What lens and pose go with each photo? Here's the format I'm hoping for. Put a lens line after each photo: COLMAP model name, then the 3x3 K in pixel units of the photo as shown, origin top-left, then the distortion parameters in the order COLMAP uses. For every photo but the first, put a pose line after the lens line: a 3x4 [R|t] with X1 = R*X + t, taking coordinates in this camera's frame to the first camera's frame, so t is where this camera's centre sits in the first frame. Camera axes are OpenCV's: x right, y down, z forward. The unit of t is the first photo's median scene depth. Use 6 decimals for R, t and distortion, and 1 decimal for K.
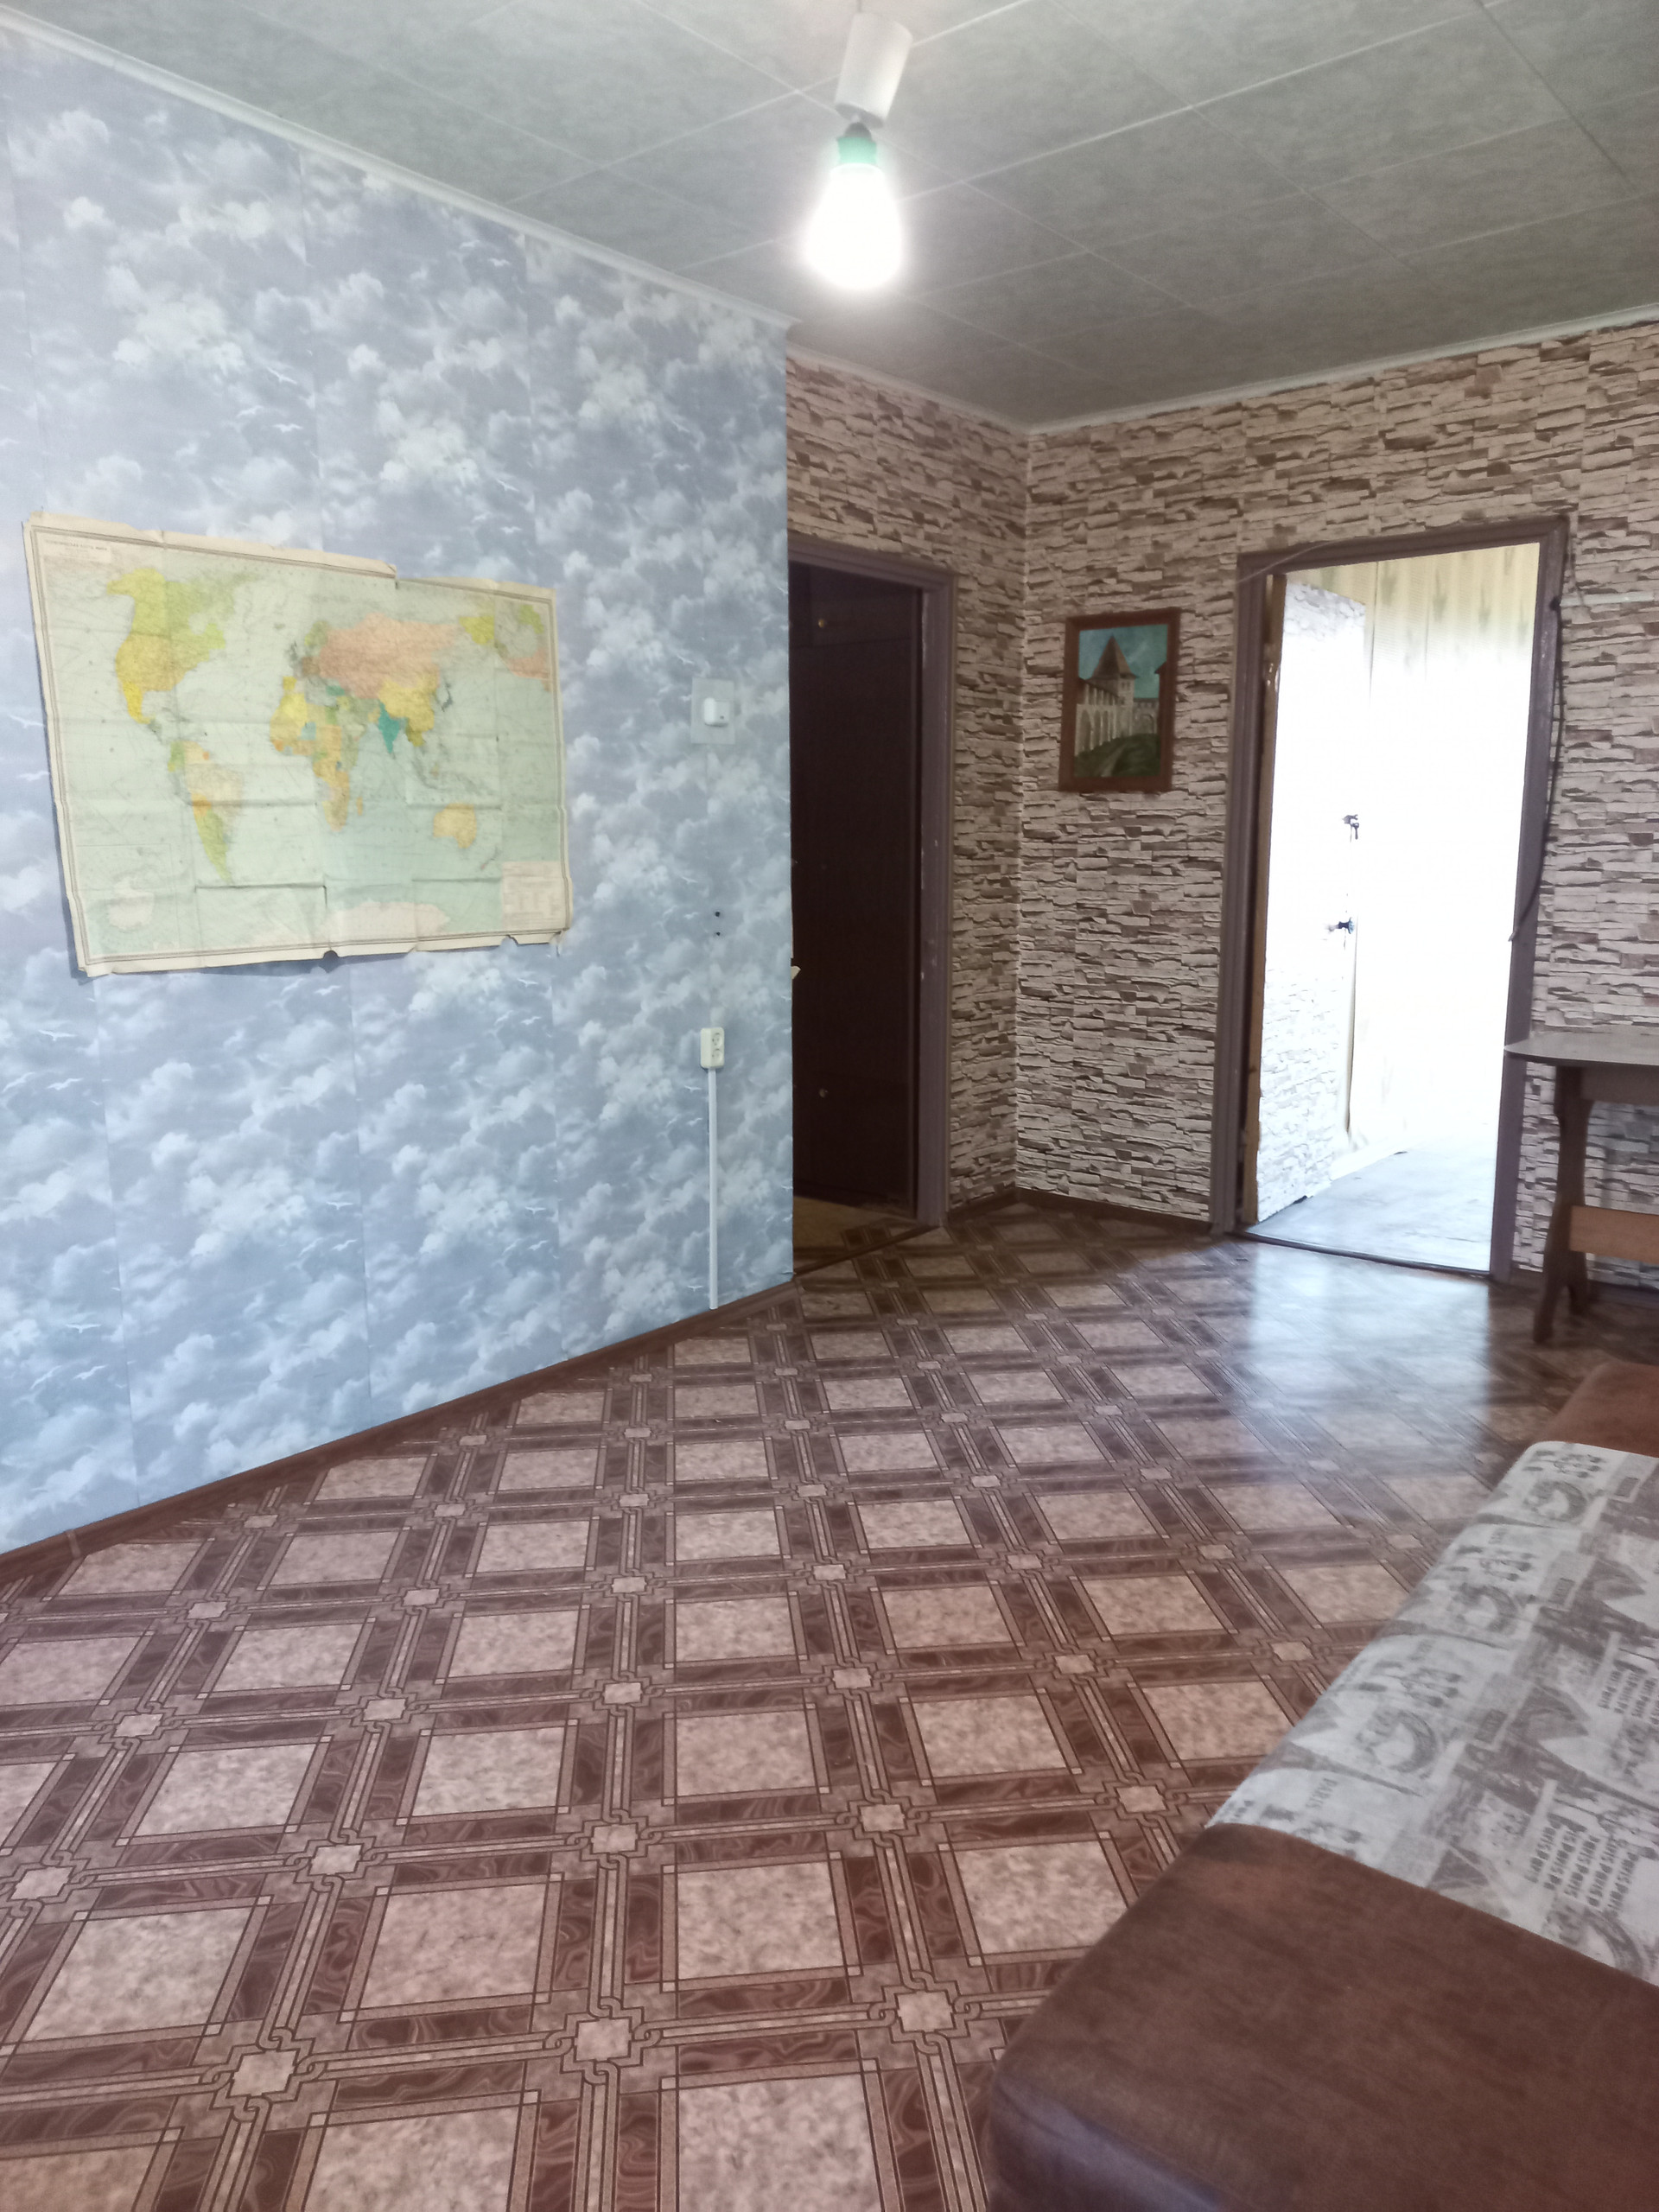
lens RADIAL K [[1602.5, 0, 839.2], [0, 1602.5, 1099.9], [0, 0, 1]] dist [0.001788, 0.040542]
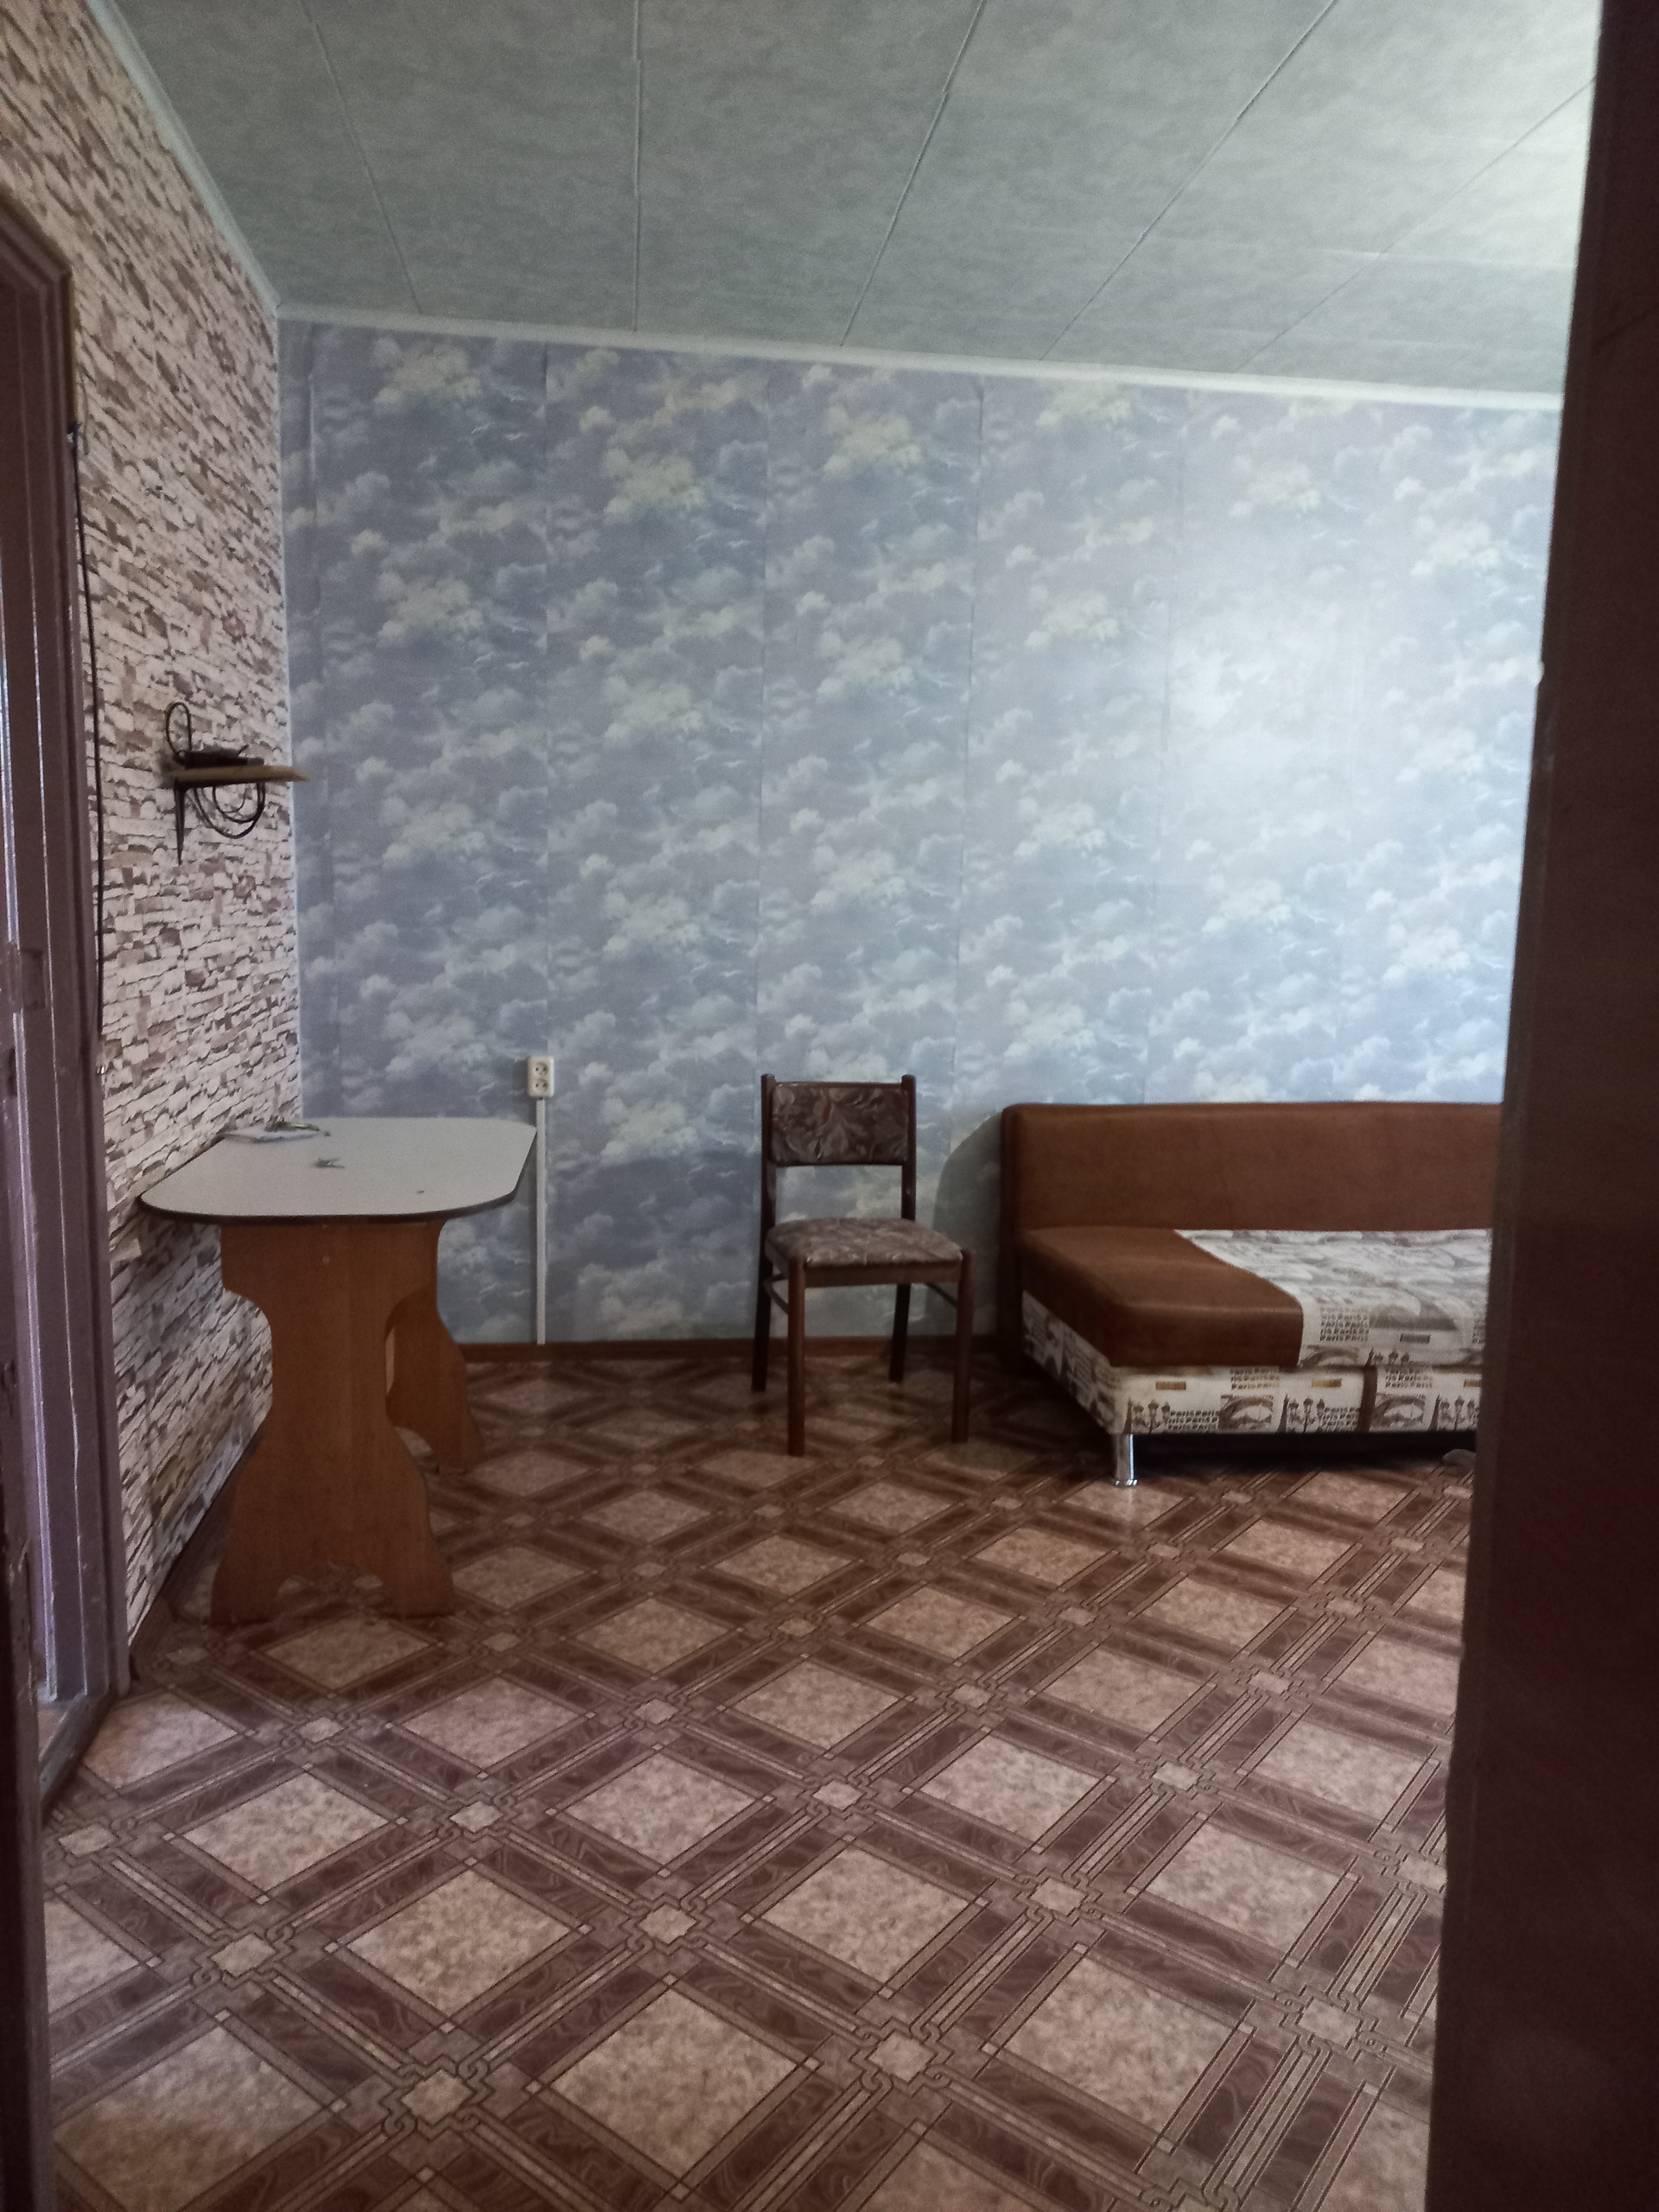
lens RADIAL K [[1580.2, 0, 836.2], [0, 1580.2, 1142.6], [0, 0, 1]] dist [0.064751, -0.034987]
pose [[-0.731082, -0.132790, 0.669243, -0.763411], [0.092219, 0.952646, 0.289762, -0.283586], [-0.676029, 0.273557, -0.684216, 1.657978]]
